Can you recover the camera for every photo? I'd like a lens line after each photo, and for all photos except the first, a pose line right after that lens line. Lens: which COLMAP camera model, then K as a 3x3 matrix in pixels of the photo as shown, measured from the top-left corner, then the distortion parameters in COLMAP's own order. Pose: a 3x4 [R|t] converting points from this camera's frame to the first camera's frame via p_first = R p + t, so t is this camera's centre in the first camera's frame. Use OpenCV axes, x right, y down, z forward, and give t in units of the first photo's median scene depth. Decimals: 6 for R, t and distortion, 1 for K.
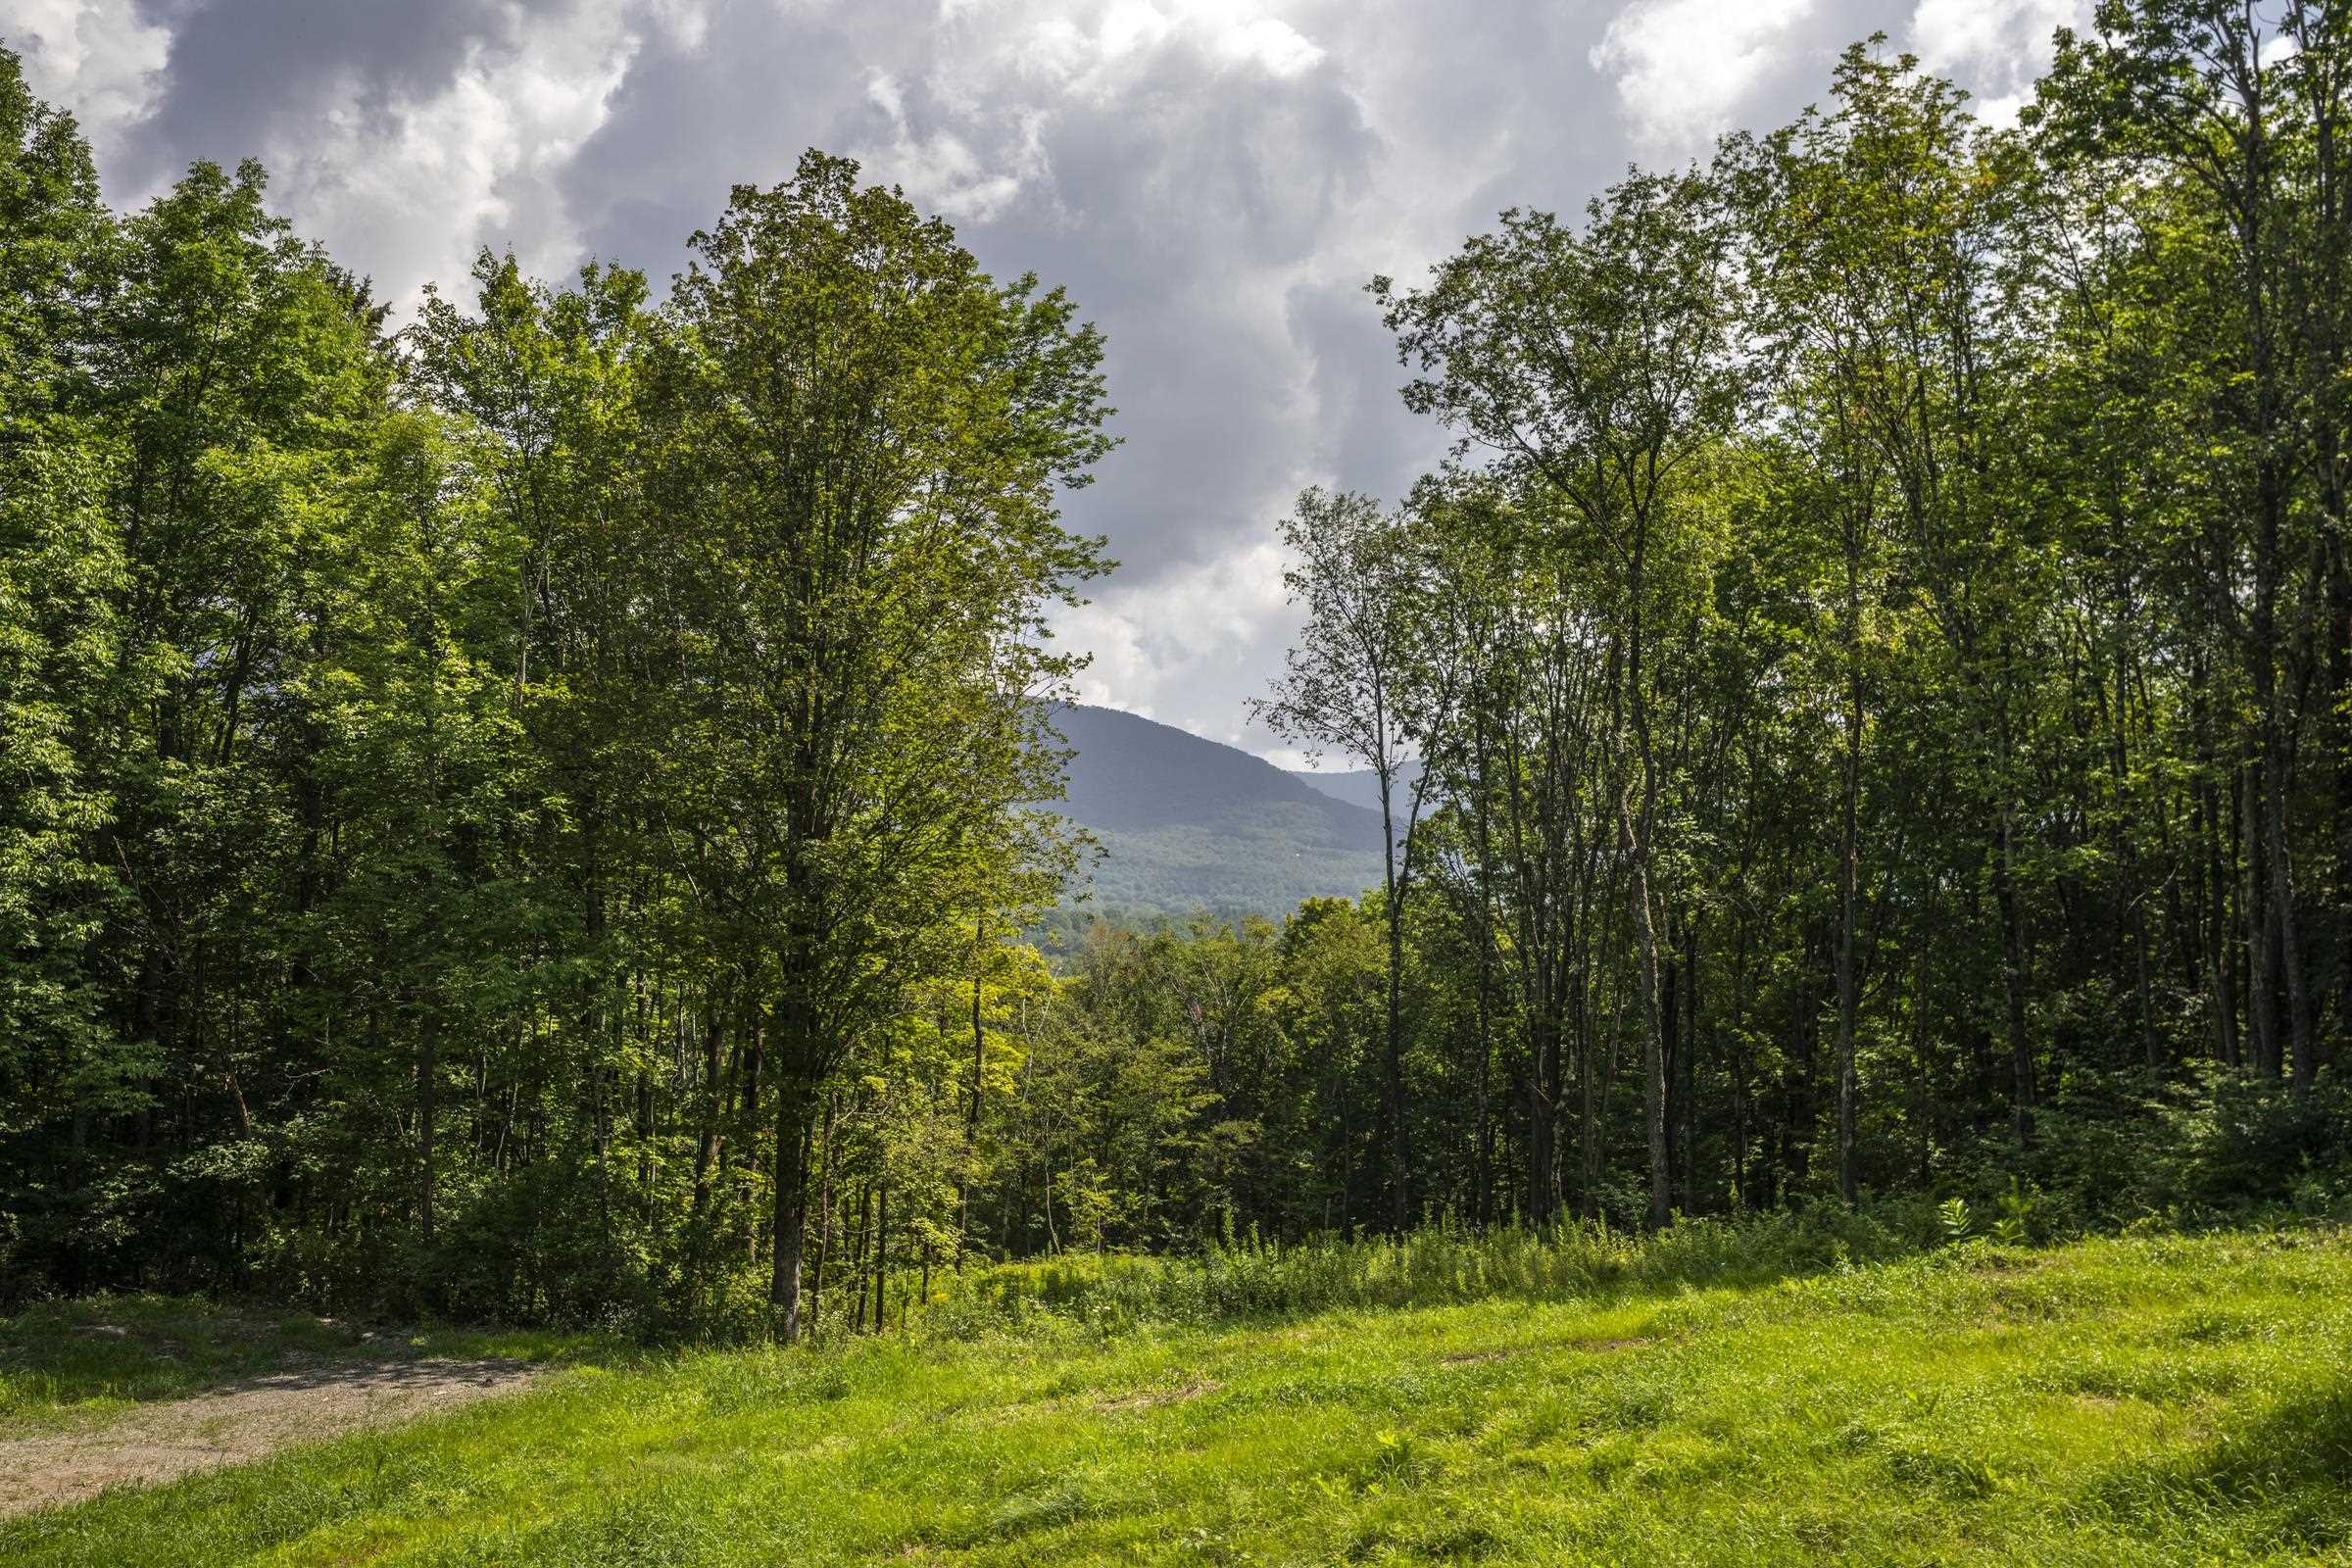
lens RADIAL K [[2221.3, 0, 1182.8], [0, 2221.3, 764.3], [0, 0, 1]] dist [0.047071, 0.002250]
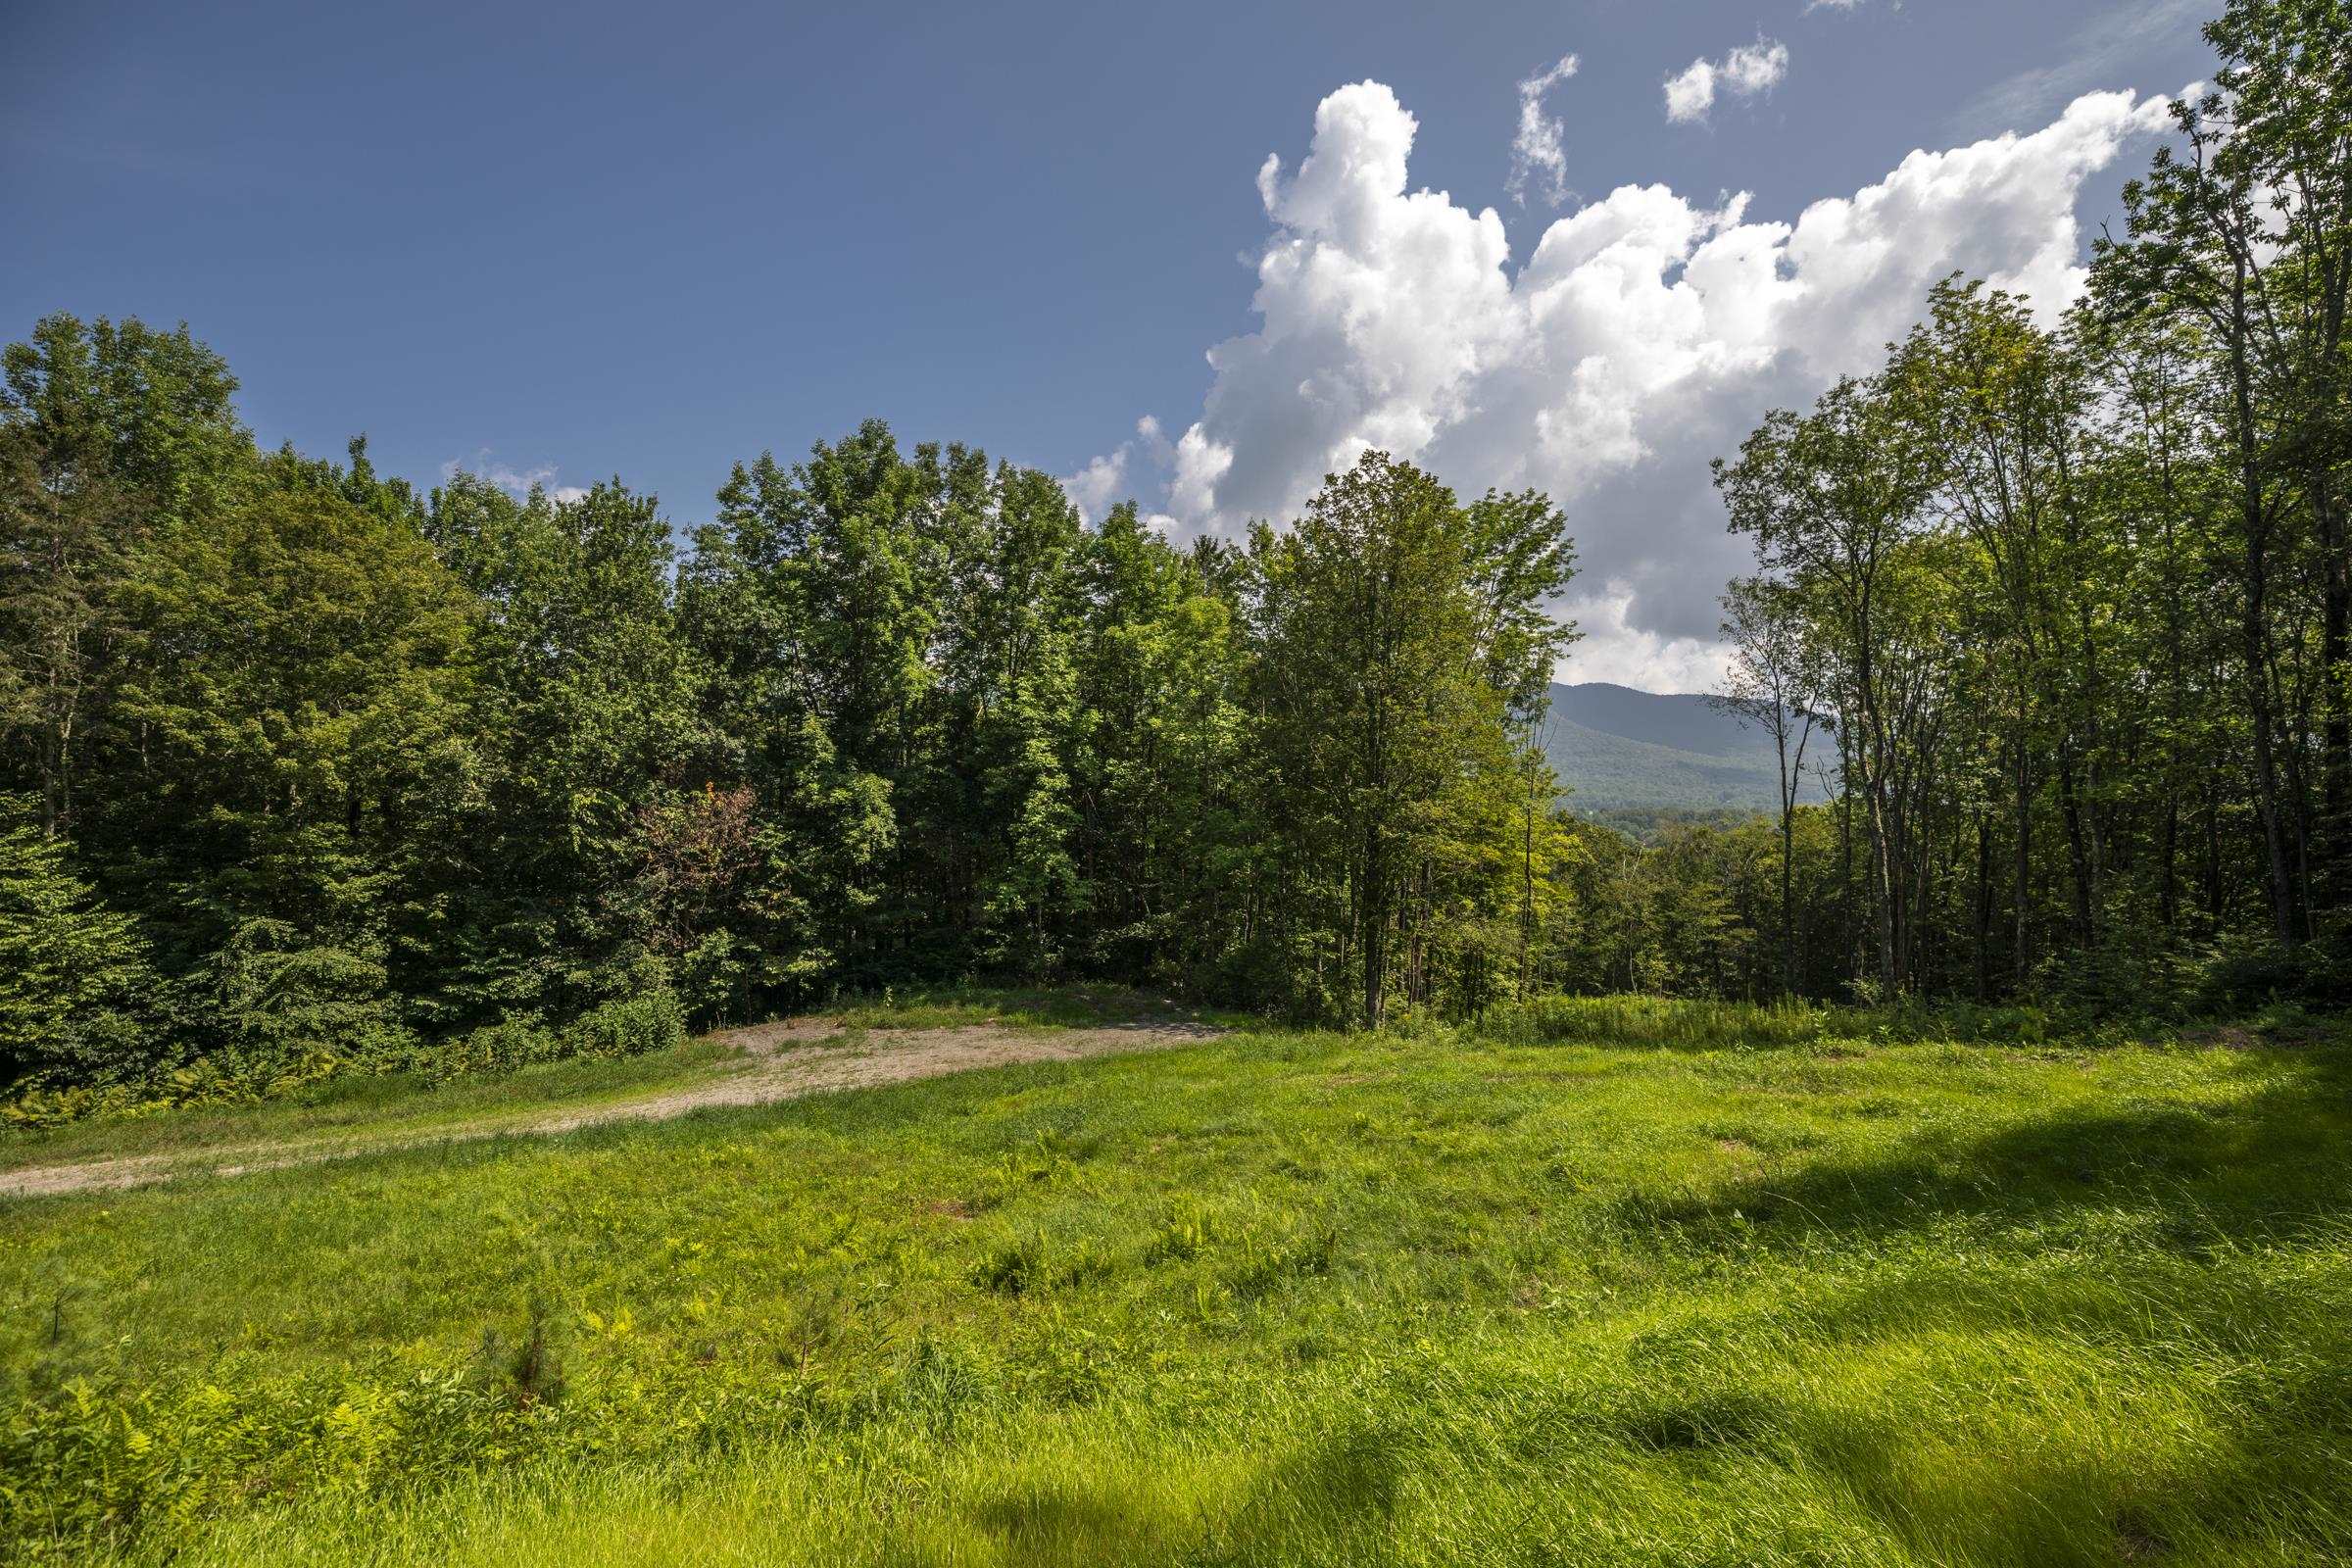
lens RADIAL K [[1073.8, 0, 1182.5], [0, 1073.8, 775.6], [0, 0, 1]] dist [-0.039137, 0.016228]
pose [[0.865486, -0.025489, -0.500283, 0.173515], [0.041168, 0.998945, 0.020325, -0.004328], [0.499238, -0.038187, 0.865623, 0.054418]]
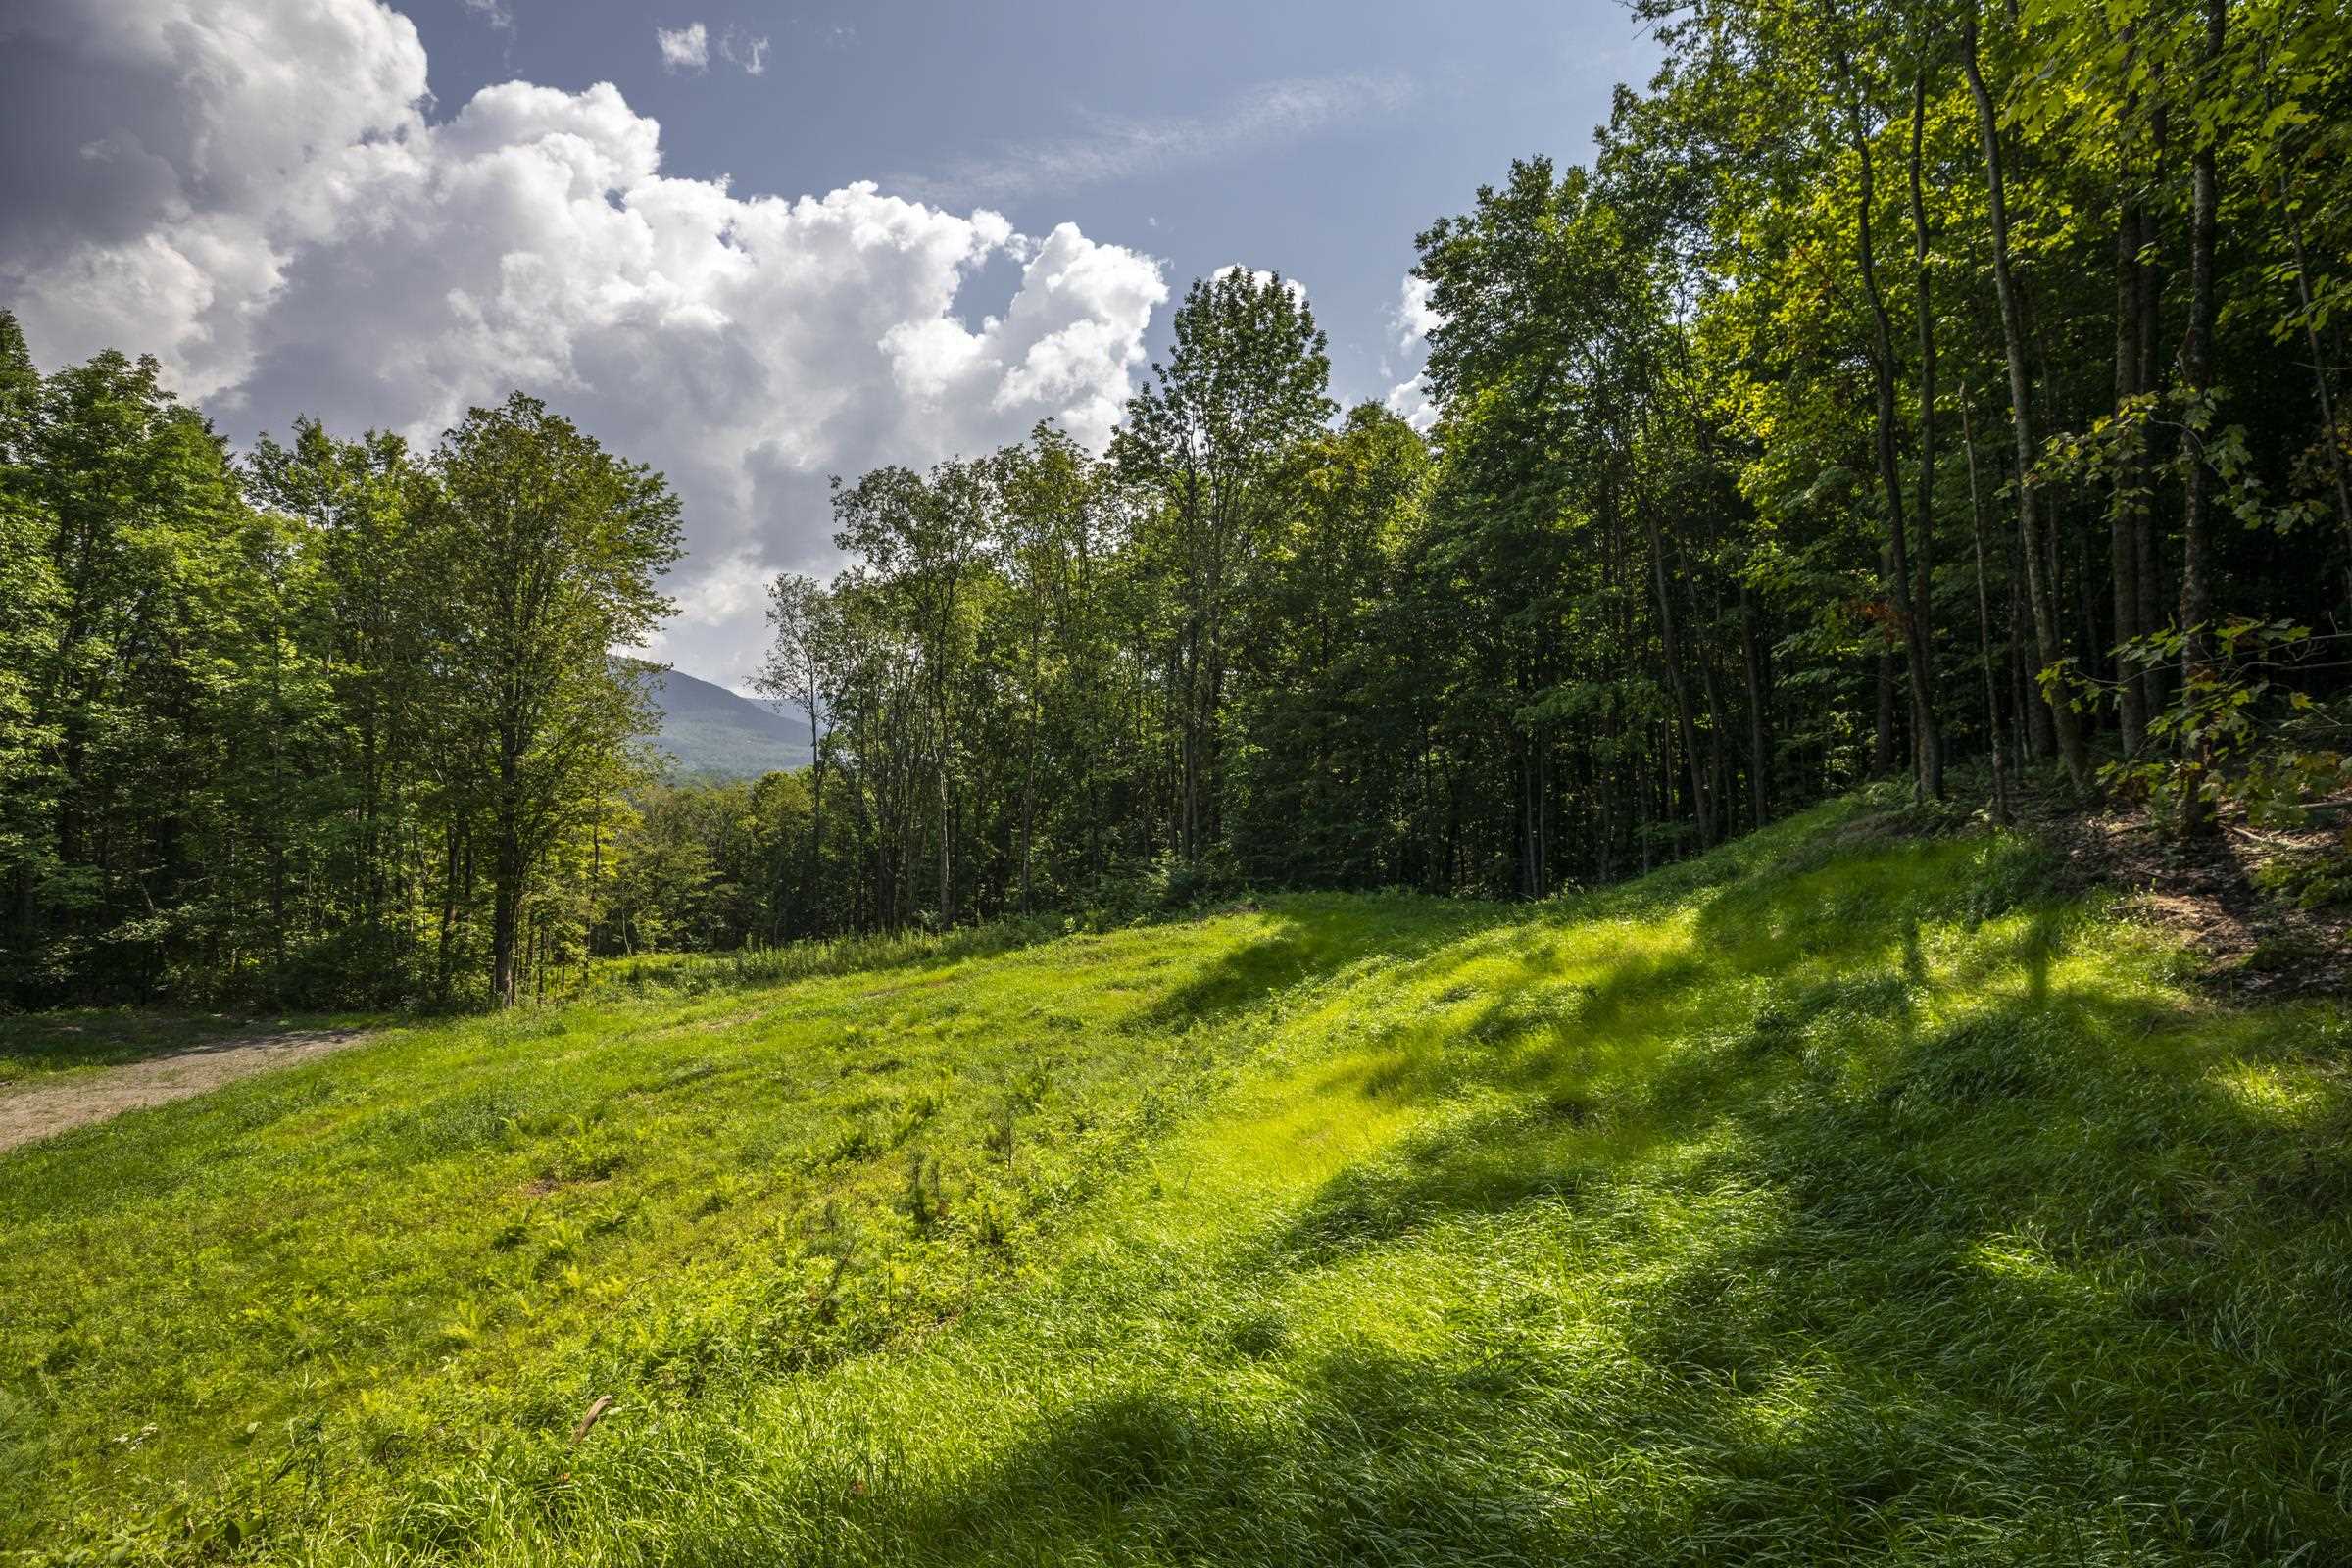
lens RADIAL K [[1073.8, 0, 1182.5], [0, 1073.8, 775.6], [0, 0, 1]] dist [-0.039137, 0.016228]
pose [[0.906402, 0.008499, 0.422330, -0.030841], [-0.037435, 0.997480, 0.060269, -0.024640], [-0.420754, -0.070438, 0.904436, -0.079550]]
